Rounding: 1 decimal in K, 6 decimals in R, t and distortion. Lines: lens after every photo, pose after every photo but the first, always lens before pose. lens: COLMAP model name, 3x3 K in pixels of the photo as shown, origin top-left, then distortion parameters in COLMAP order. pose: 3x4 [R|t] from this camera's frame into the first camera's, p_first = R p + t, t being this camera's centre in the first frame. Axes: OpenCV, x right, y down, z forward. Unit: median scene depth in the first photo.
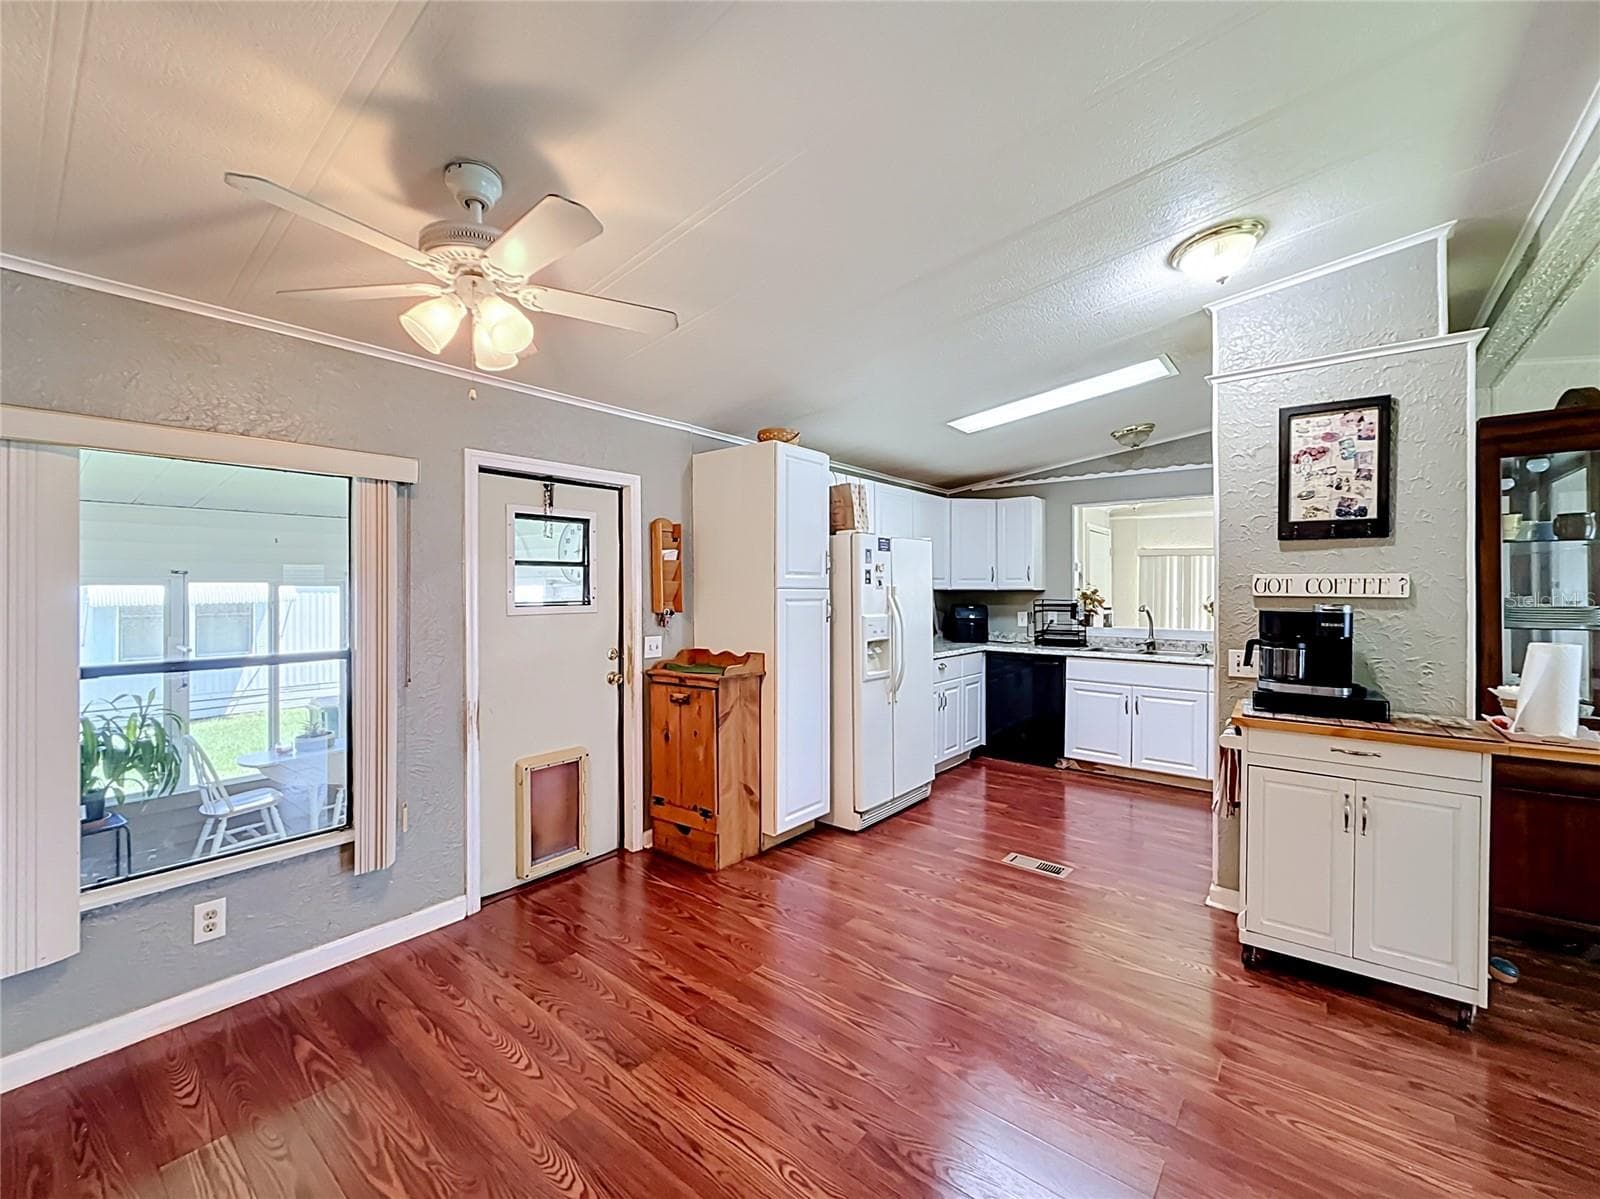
lens RADIAL K [[663.5, 0, 800.7], [0, 663.5, 593.6], [0, 0, 1]] dist [0.000094, 0.000419]
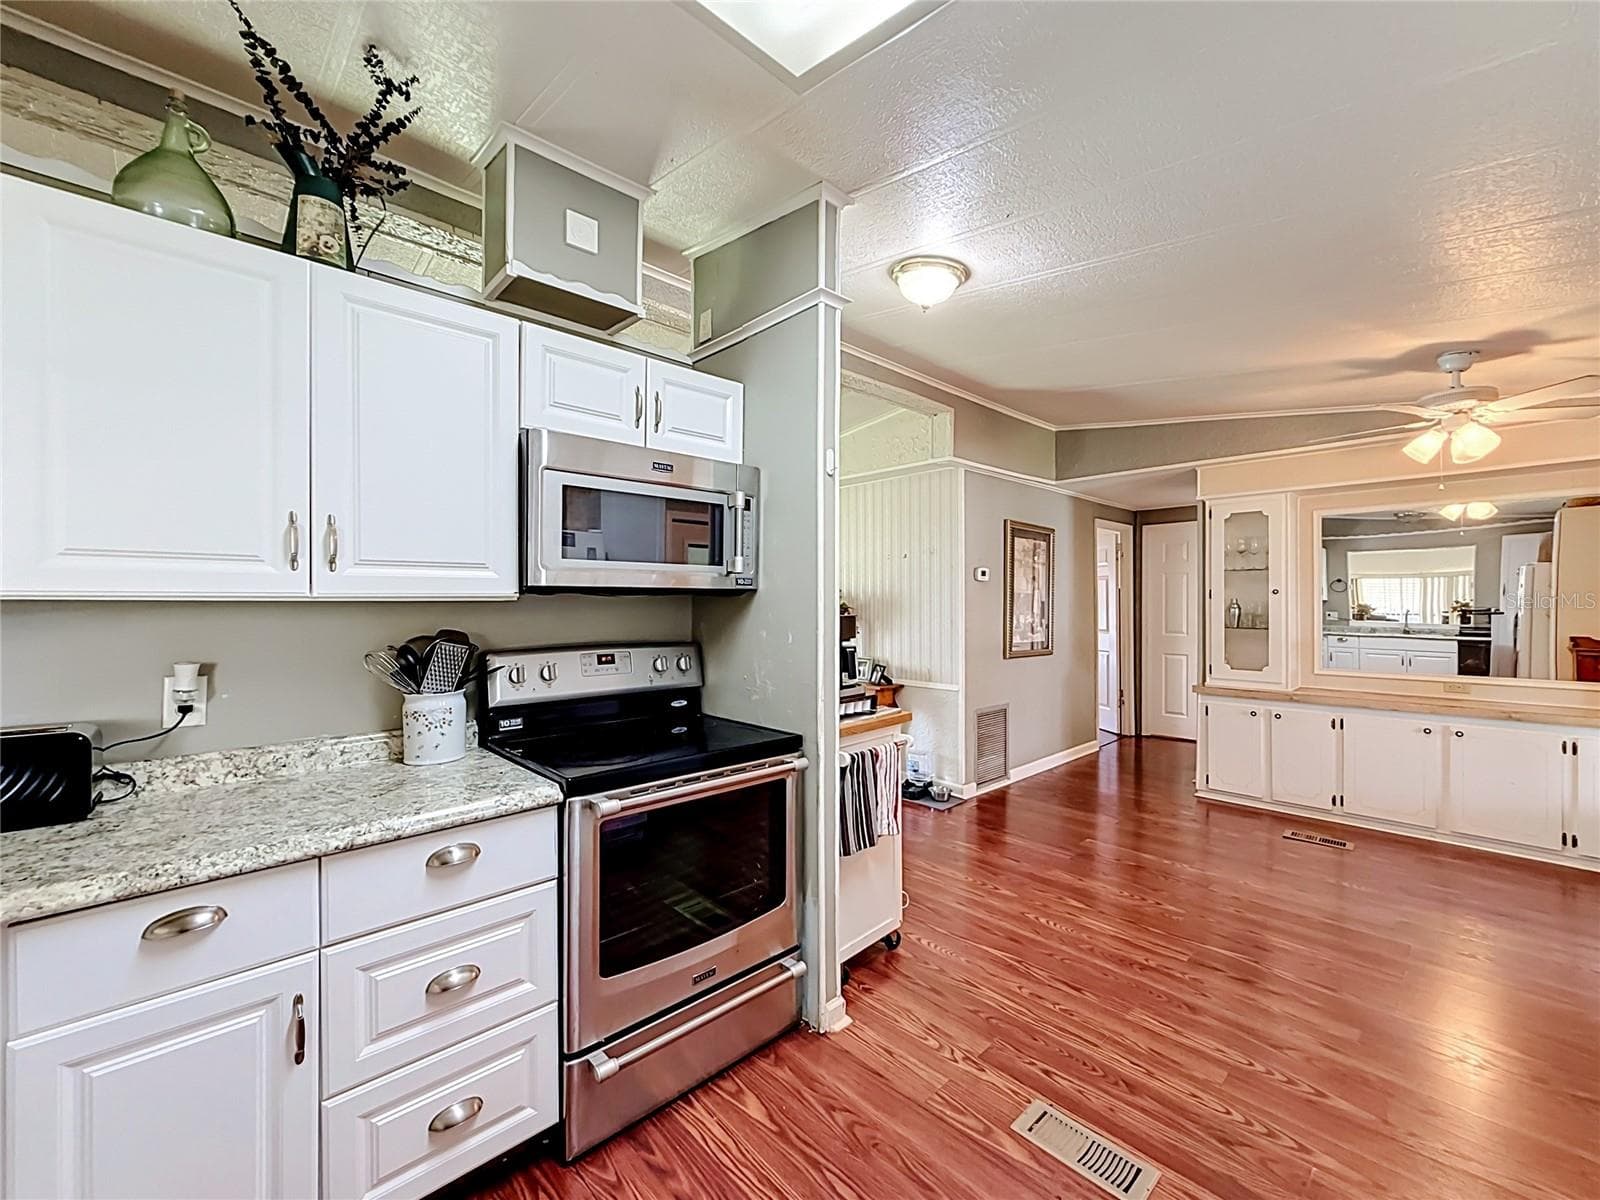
lens RADIAL K [[663.5, 0, 801.2], [0, 663.5, 599.6], [0, 0, 1]] dist [0.000094, 0.000419]
pose [[-0.991306, 0.002269, 0.131561, 0.626556], [0.002779, 0.999989, 0.003689, -0.001967], [-0.131551, 0.004023, -0.991301, 1.909042]]
